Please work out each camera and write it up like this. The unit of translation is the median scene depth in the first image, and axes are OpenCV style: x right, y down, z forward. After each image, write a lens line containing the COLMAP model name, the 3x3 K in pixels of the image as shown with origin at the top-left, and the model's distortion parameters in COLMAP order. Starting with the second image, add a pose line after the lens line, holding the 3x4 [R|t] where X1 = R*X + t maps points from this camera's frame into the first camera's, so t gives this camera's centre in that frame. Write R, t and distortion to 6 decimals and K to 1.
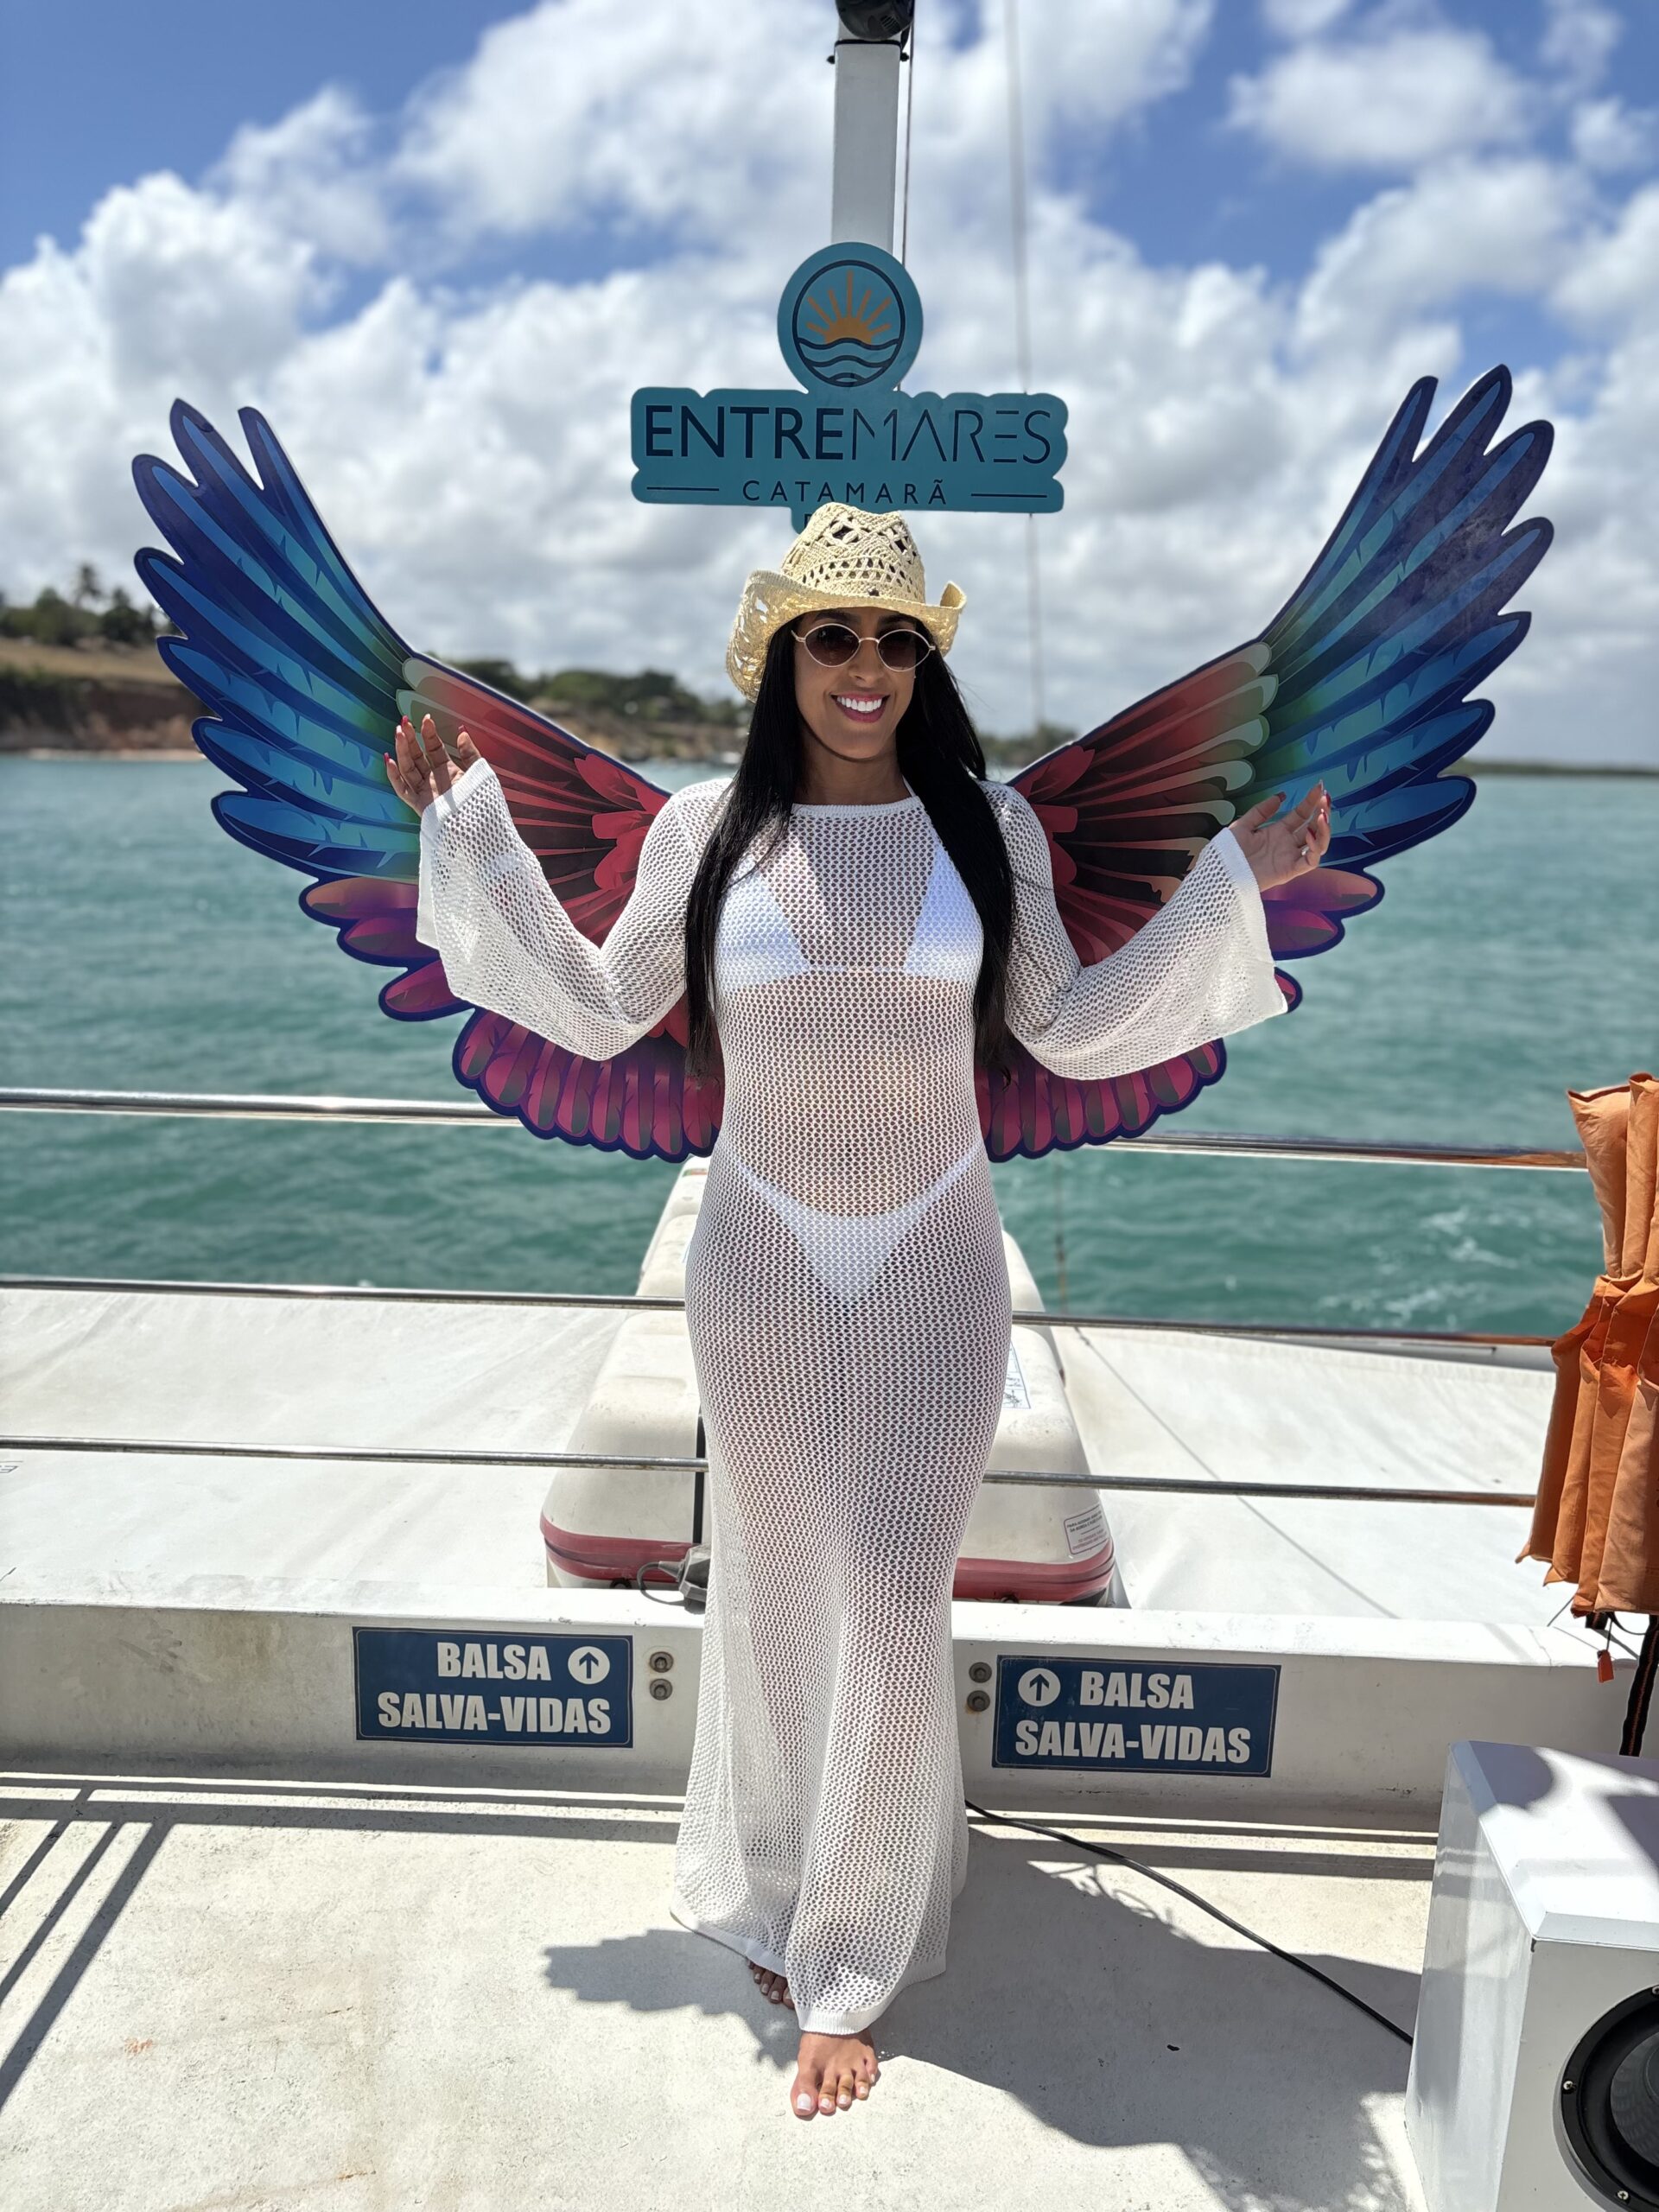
lens RADIAL K [[1699.2, 0, 817.9], [0, 1699.2, 1110.3], [0, 0, 1]] dist [0.018043, 0.001272]
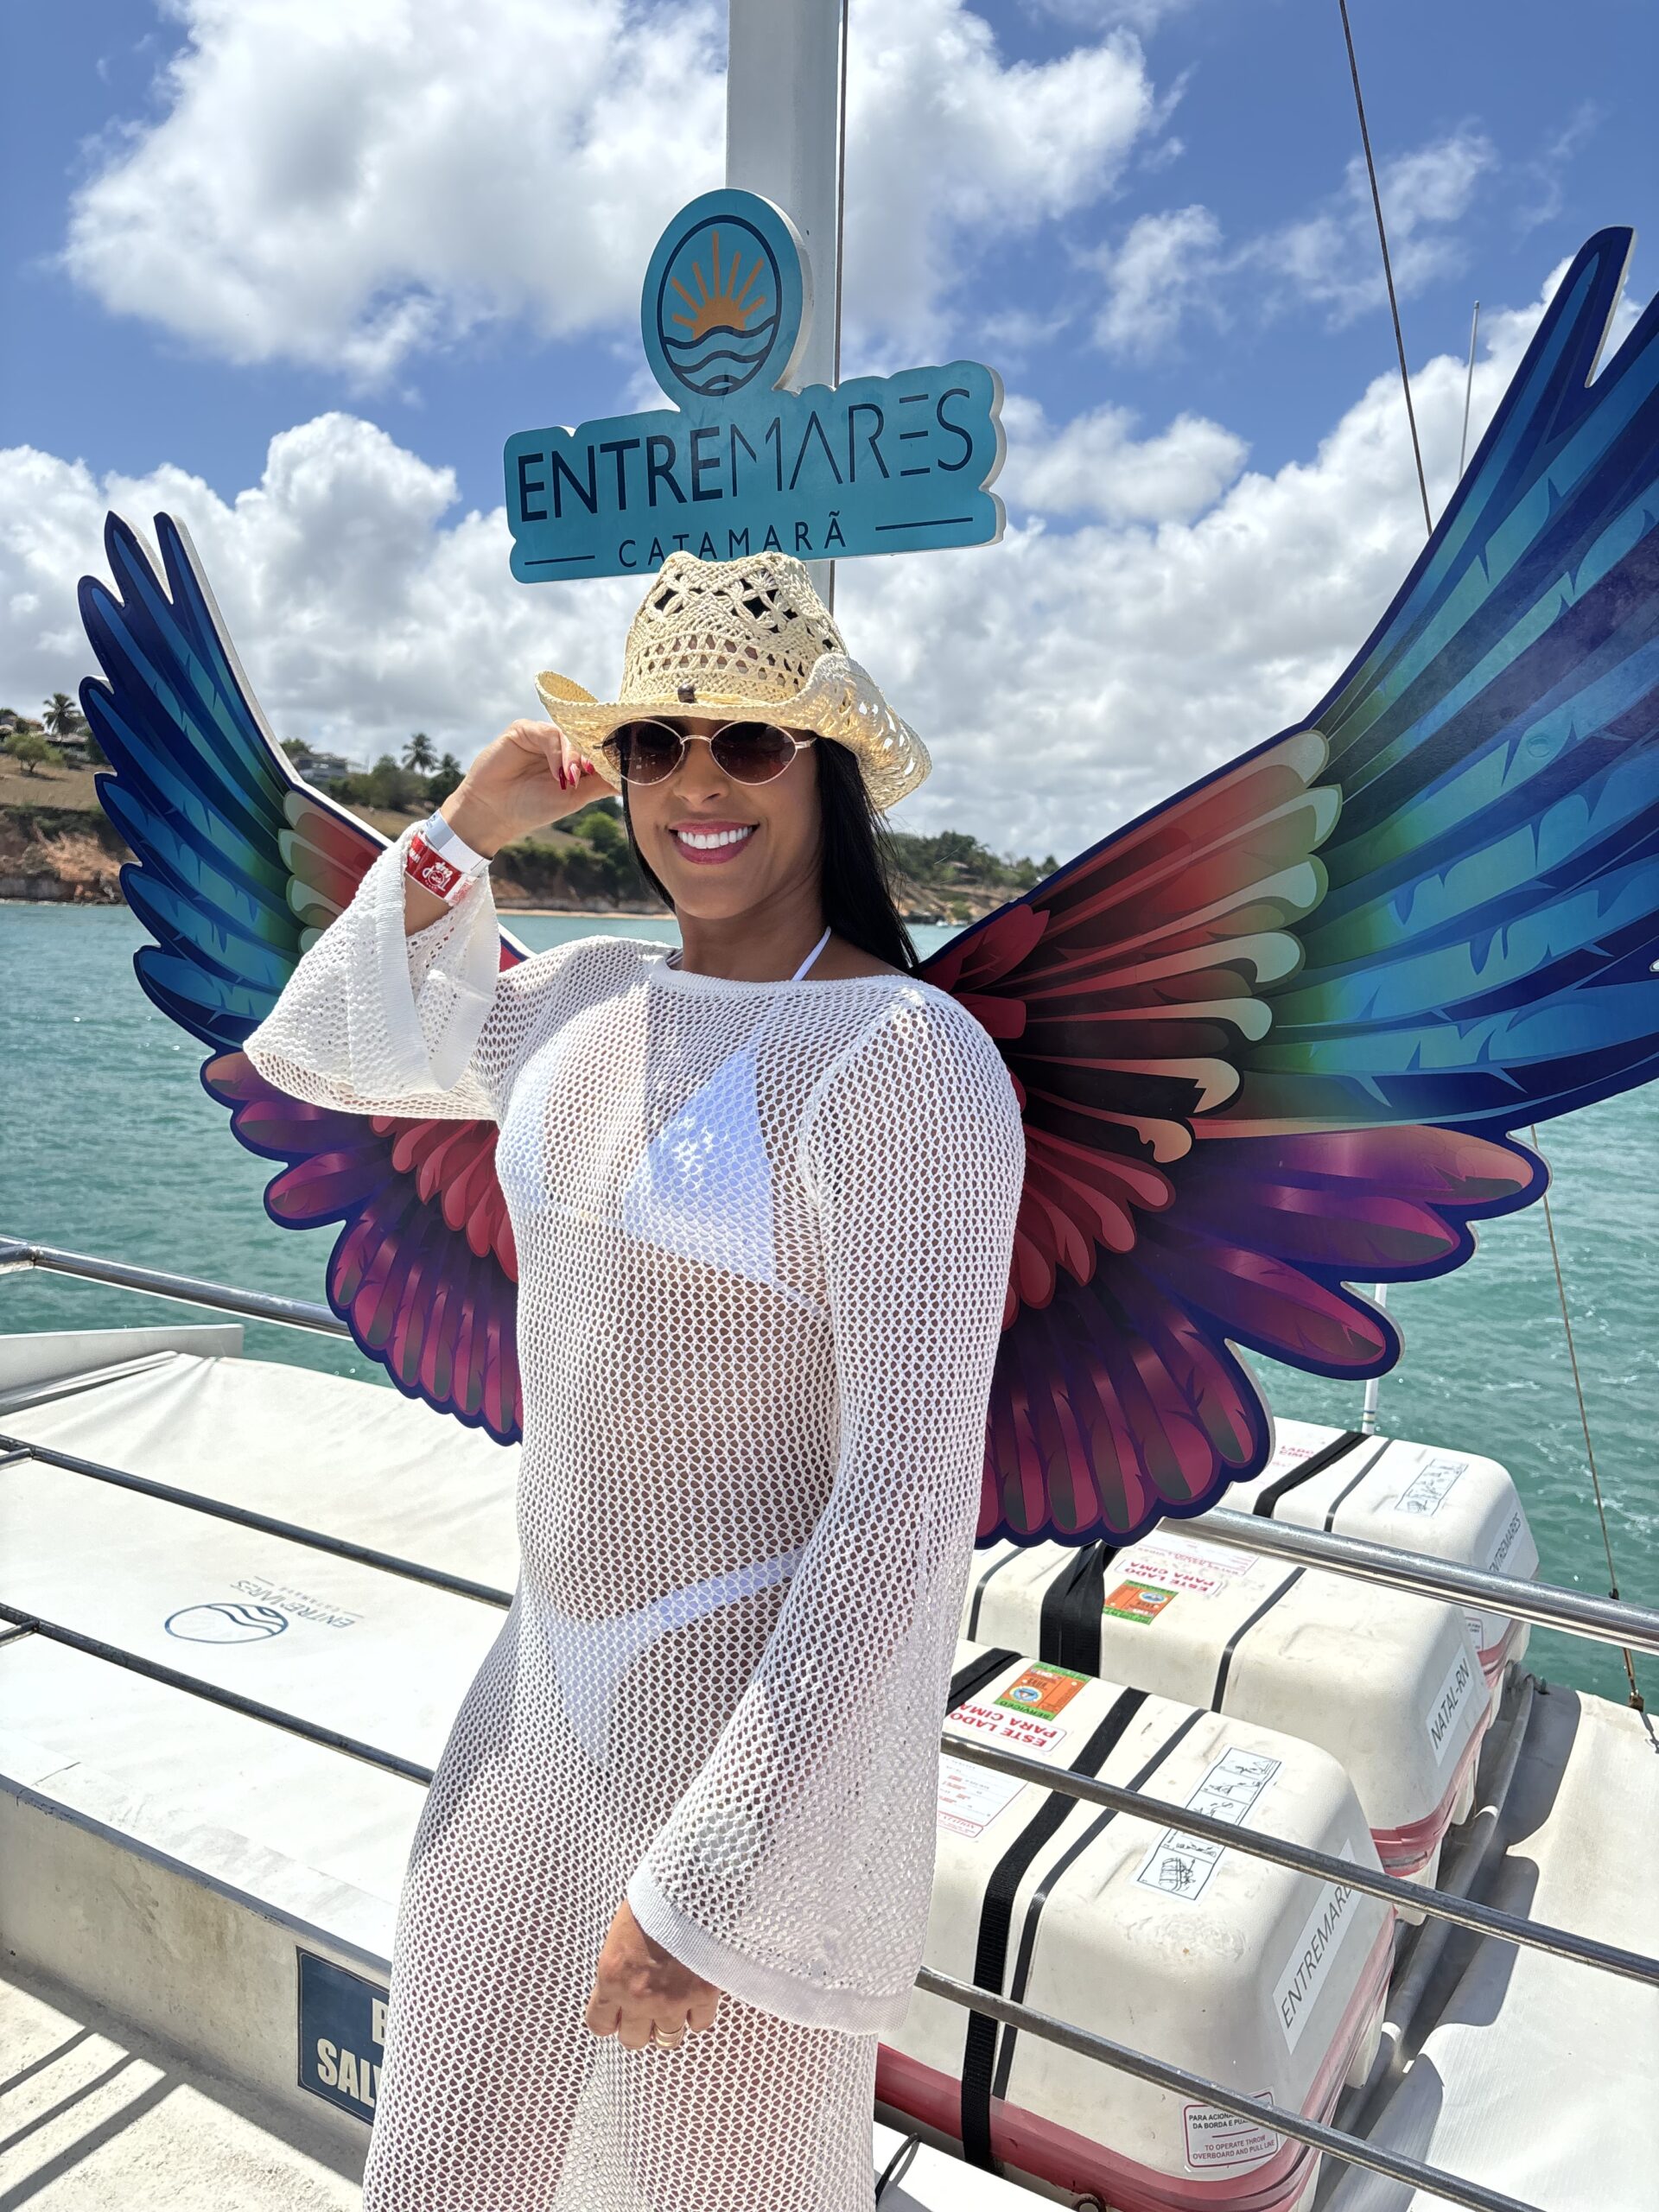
lens RADIAL K [[1699.2, 0, 820.2], [0, 1699.2, 1097.4], [0, 0, 1]] dist [0.018043, 0.001272]
pose [[0.874635, 0.064304, -0.480497, 0.373766], [-0.111040, 0.991387, -0.069447, -0.087282], [0.471893, 0.114095, 0.874242, 0.405336]]
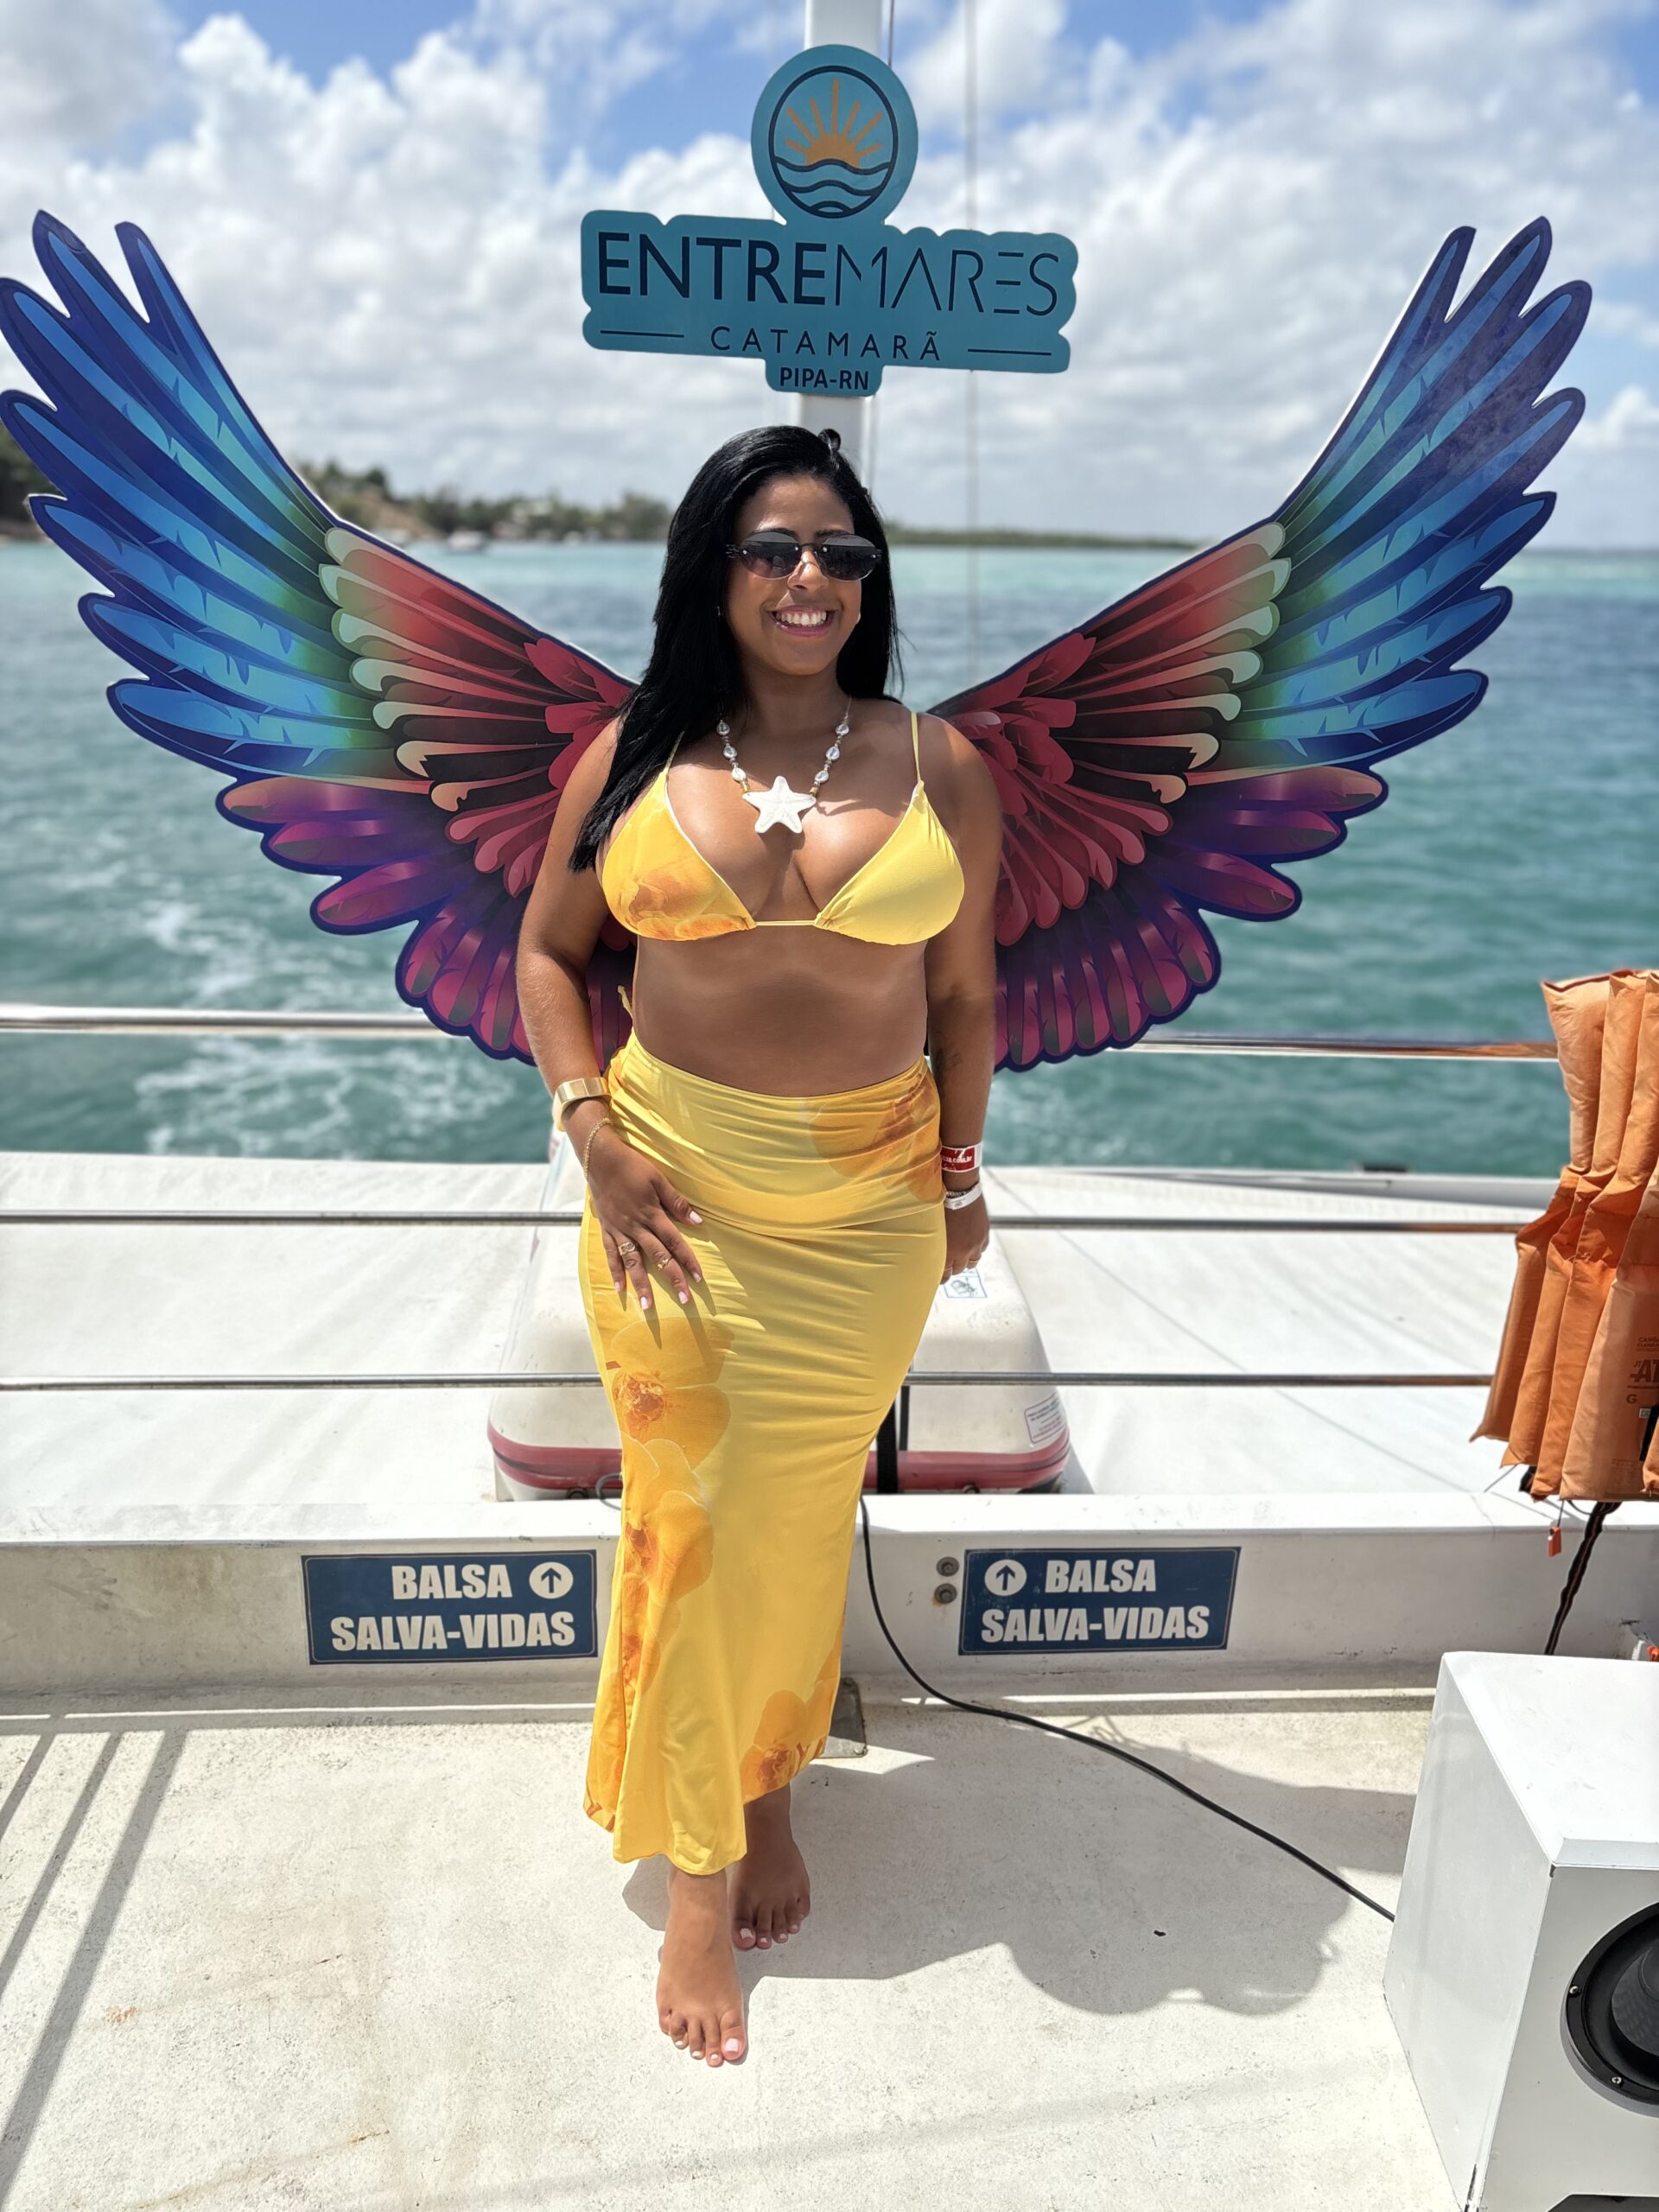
lens RADIAL K [[1699.2, 0, 833.0], [0, 1699.2, 1117.7], [0, 0, 1]] dist [0.018043, 0.001272]
pose [[0.994872, -0.024765, 0.098063, -0.073478], [0.012133, 0.991781, 0.127370, -0.069297], [-0.100412, -0.125527, 0.986996, 0.063393]]
